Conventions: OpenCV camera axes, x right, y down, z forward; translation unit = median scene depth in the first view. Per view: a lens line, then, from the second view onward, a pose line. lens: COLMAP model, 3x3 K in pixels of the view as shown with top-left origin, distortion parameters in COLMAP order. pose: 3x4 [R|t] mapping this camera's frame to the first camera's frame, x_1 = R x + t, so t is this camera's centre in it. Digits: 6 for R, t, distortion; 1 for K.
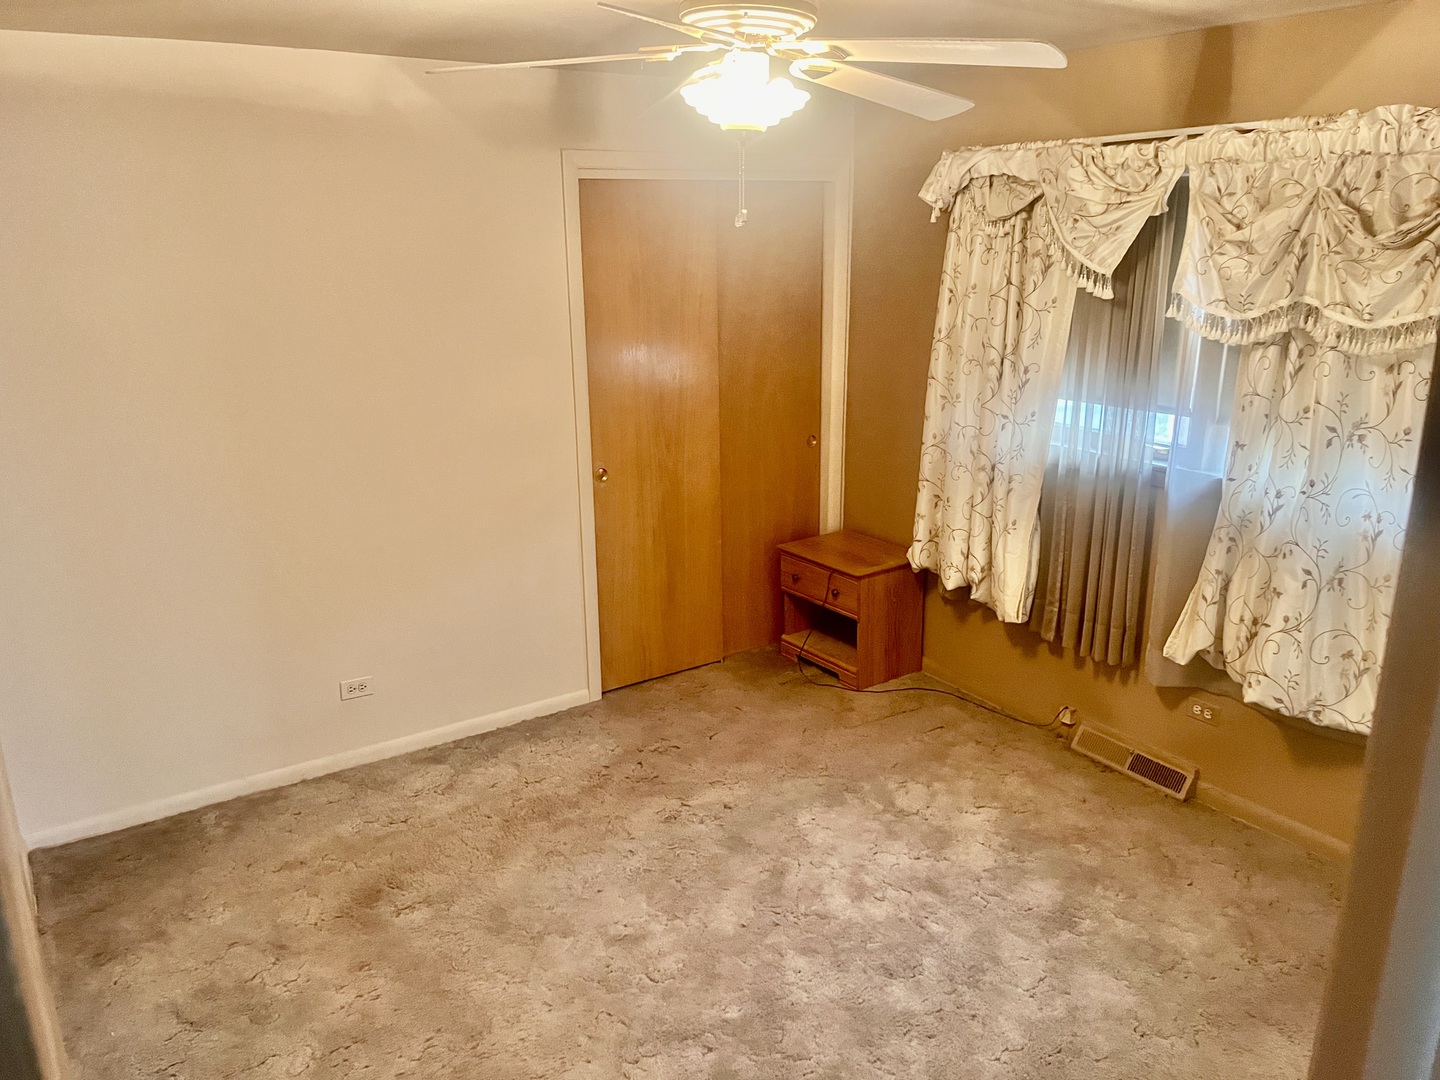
lens RADIAL K [[1102.5, 0, 720.0], [0, 1102.5, 540.0], [0, 0, 1]] dist [0.078713, -0.113892]
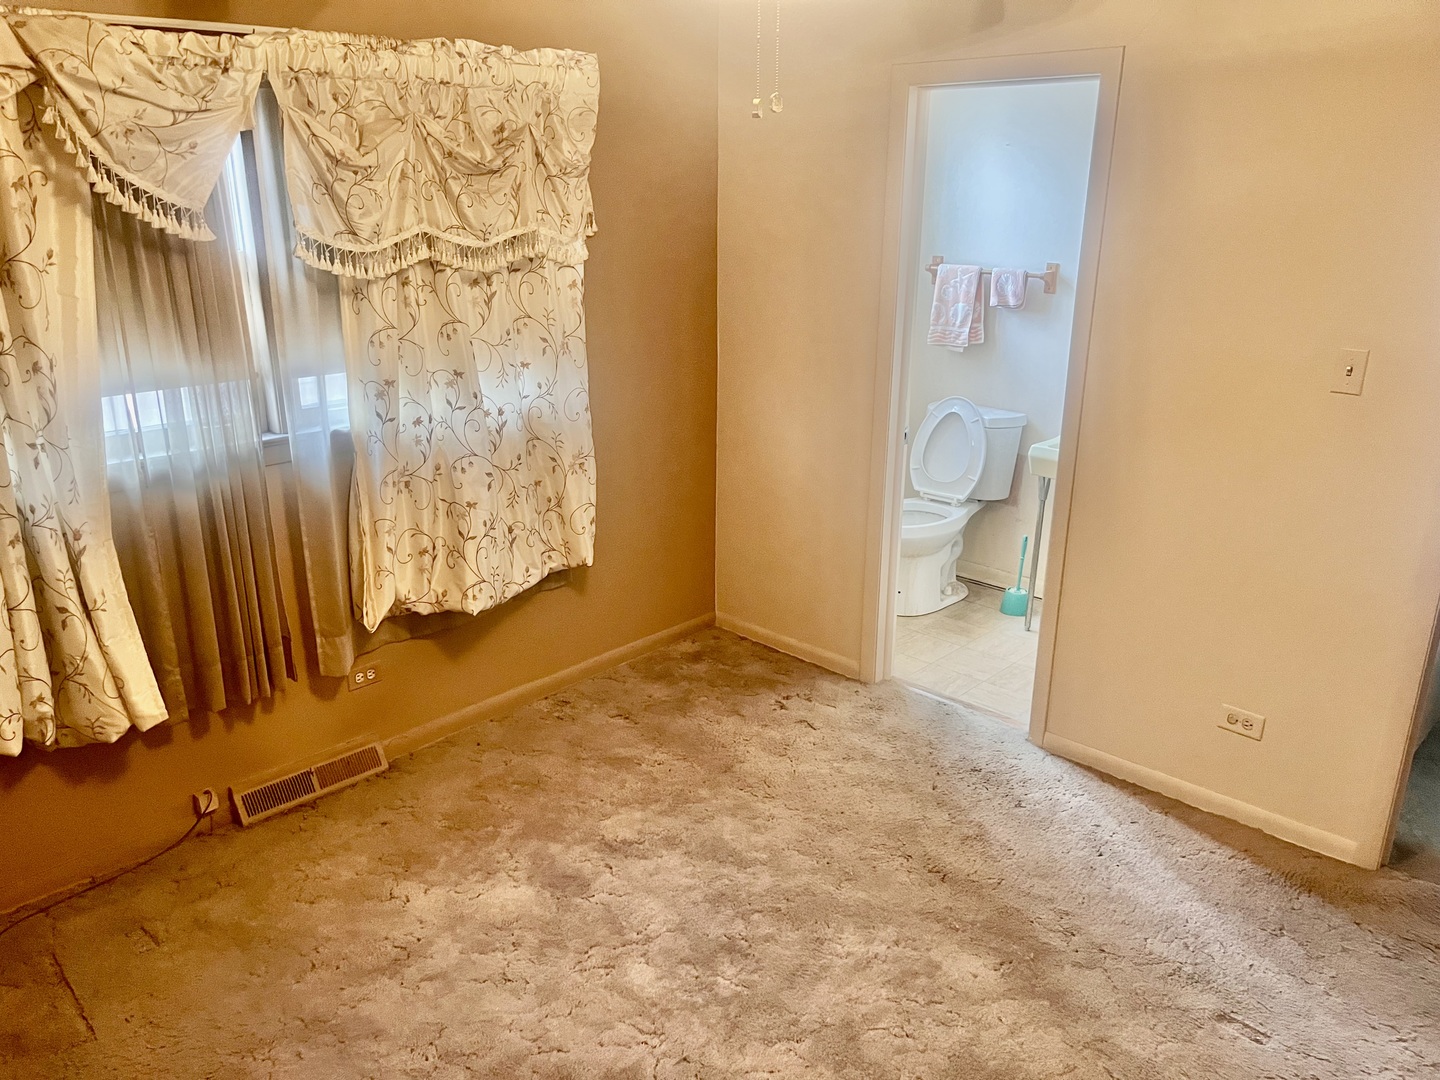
lens RADIAL K [[1102.5, 0, 720.0], [0, 1102.5, 540.0], [0, 0, 1]] dist [0.078713, -0.113892]
pose [[-0.235467, -0.299654, 0.924534, -0.515734], [0.254555, 0.899057, 0.356228, -0.226332], [-0.937954, 0.319225, -0.135420, 0.882700]]
